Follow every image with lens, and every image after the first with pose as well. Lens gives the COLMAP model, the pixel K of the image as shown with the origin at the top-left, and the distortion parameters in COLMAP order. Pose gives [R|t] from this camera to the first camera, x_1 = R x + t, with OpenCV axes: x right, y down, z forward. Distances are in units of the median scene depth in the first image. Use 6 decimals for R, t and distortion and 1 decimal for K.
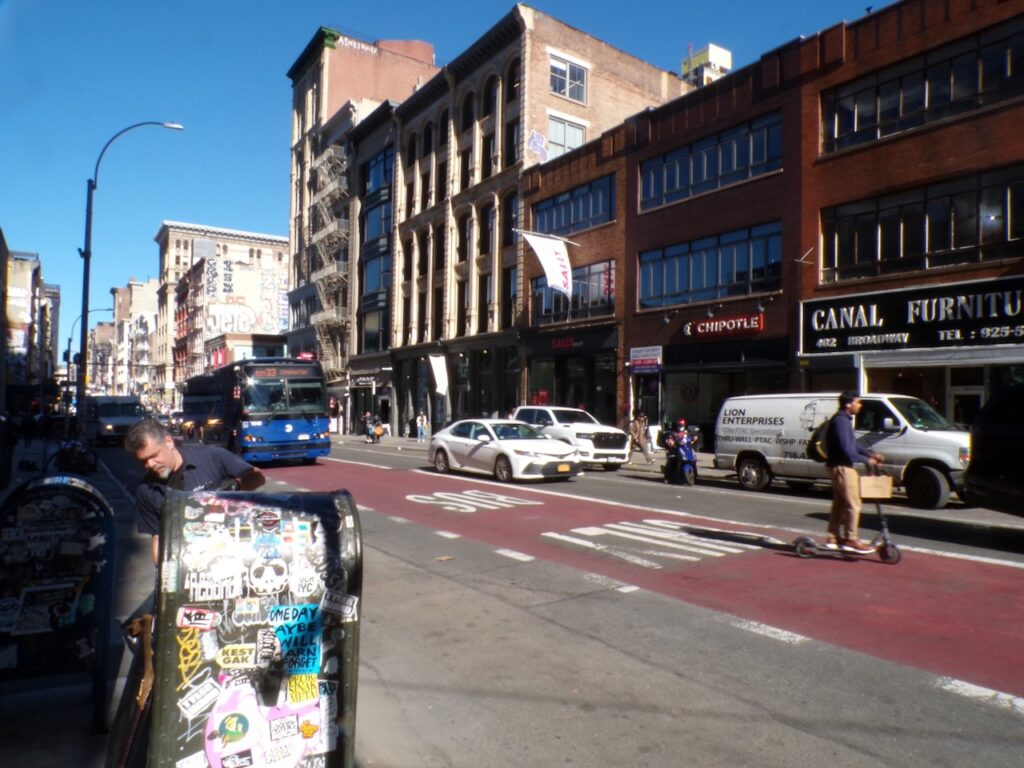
lens RADIAL K [[694.5, 0, 510.8], [0, 694.5, 393.3], [0, 0, 1]] dist [-0.052049, 0.004343]
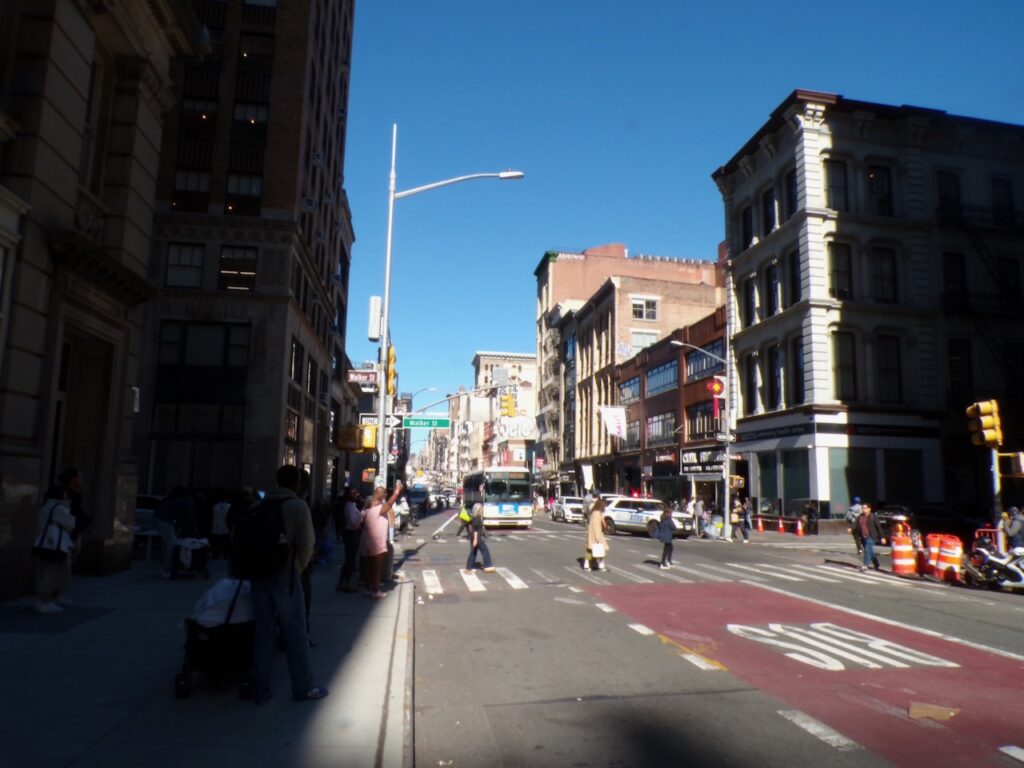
lens RADIAL K [[694.5, 0, 513.5], [0, 694.5, 384.6], [0, 0, 1]] dist [-0.052049, 0.004343]
pose [[0.903692, -0.055200, -0.424611, 0.346645], [-0.001557, 0.991225, -0.132173, -0.018015], [0.428181, 0.120105, 0.895676, -0.475827]]
